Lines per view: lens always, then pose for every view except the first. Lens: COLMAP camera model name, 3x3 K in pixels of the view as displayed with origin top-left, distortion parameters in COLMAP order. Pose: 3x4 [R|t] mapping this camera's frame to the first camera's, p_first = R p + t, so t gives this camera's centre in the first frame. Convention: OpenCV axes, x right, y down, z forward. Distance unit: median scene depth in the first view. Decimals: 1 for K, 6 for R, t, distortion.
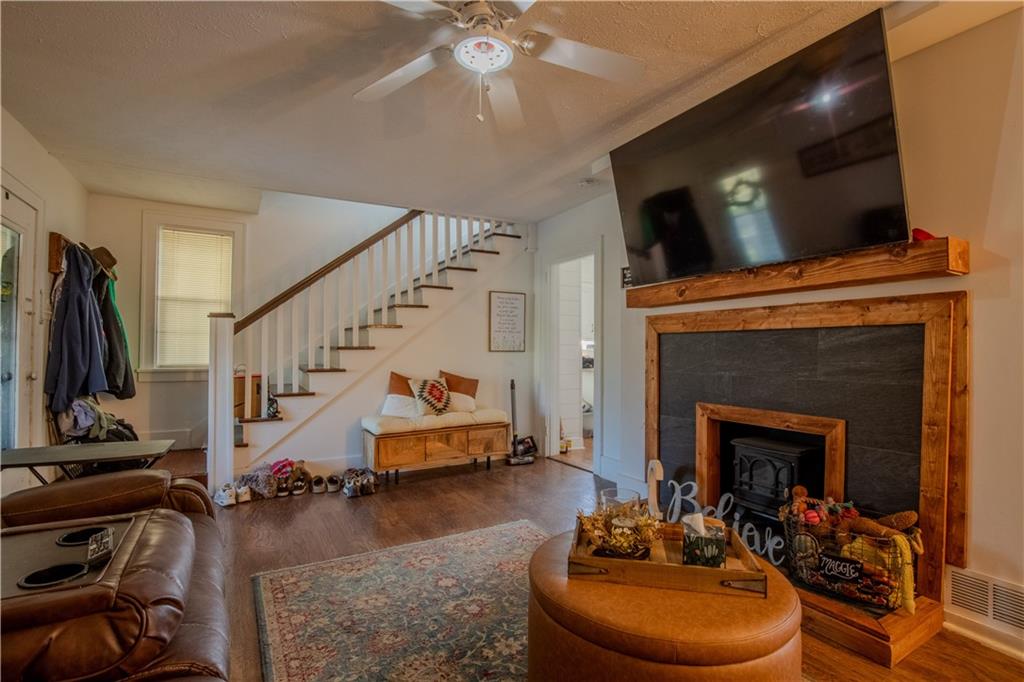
lens RADIAL K [[481.3, 0, 512.8], [0, 481.3, 344.8], [0, 0, 1]] dist [-0.037560, 0.008494]
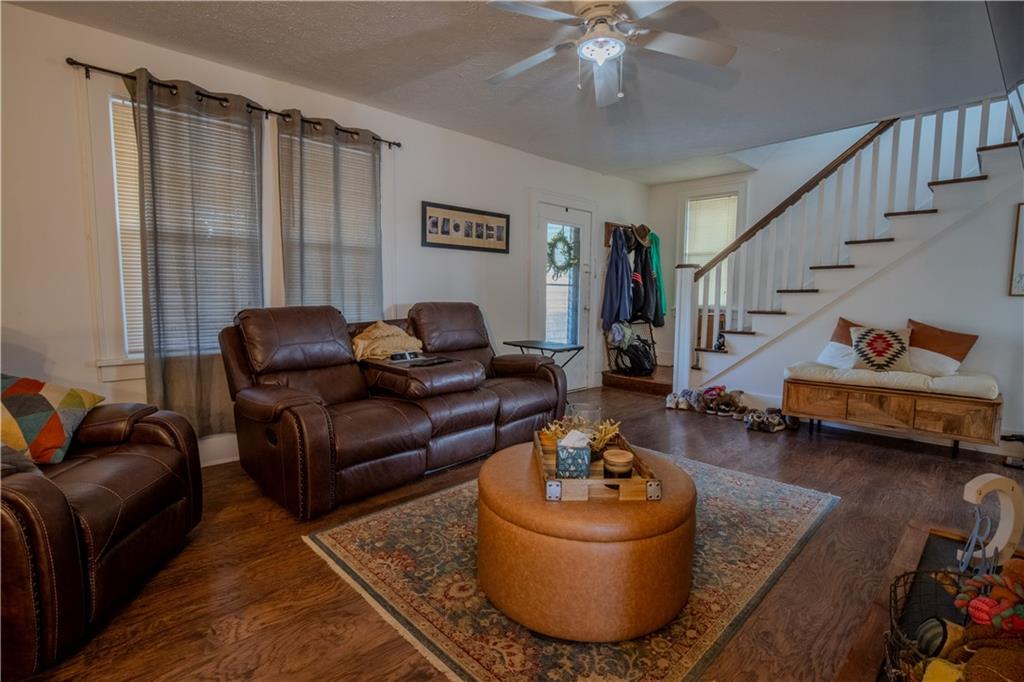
lens RADIAL K [[481.3, 0, 512.8], [0, 481.3, 344.8], [0, 0, 1]] dist [-0.037560, 0.008494]
pose [[0.239393, 0.100541, -0.965703, 0.664638], [0.008766, 0.994360, 0.105697, 0.011011], [0.970883, -0.033768, 0.237162, 0.268345]]
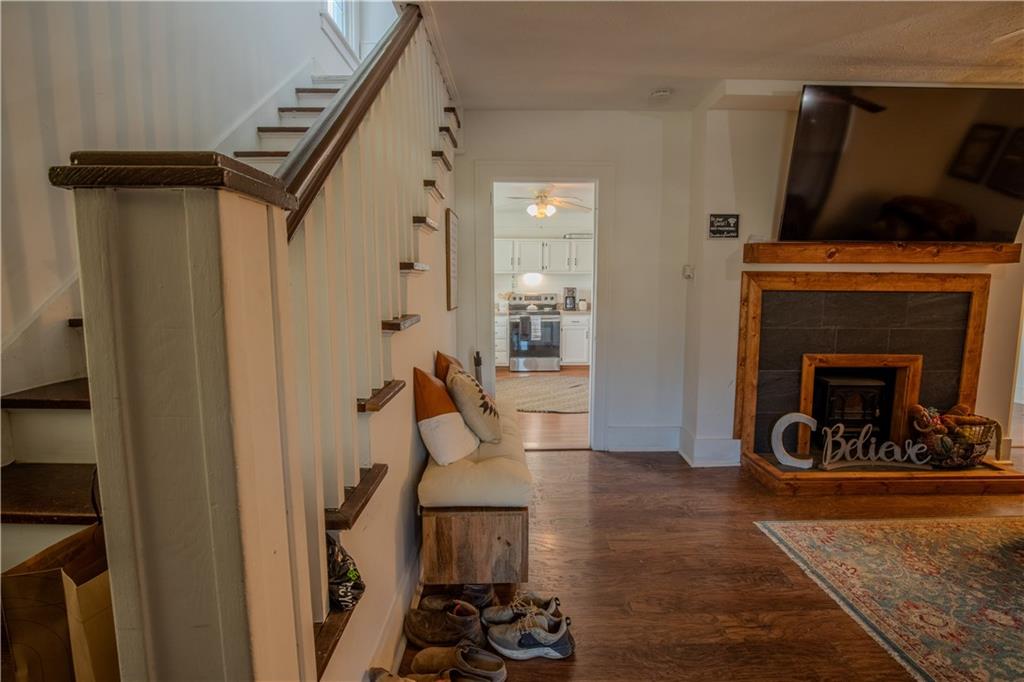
lens RADIAL K [[481.3, 0, 512.8], [0, 481.3, 344.8], [0, 0, 1]] dist [-0.037560, 0.008494]
pose [[0.488976, -0.107155, 0.865691, -0.850930], [-0.011477, 0.991550, 0.129216, -0.034500], [-0.872222, -0.073119, 0.483614, 1.001779]]
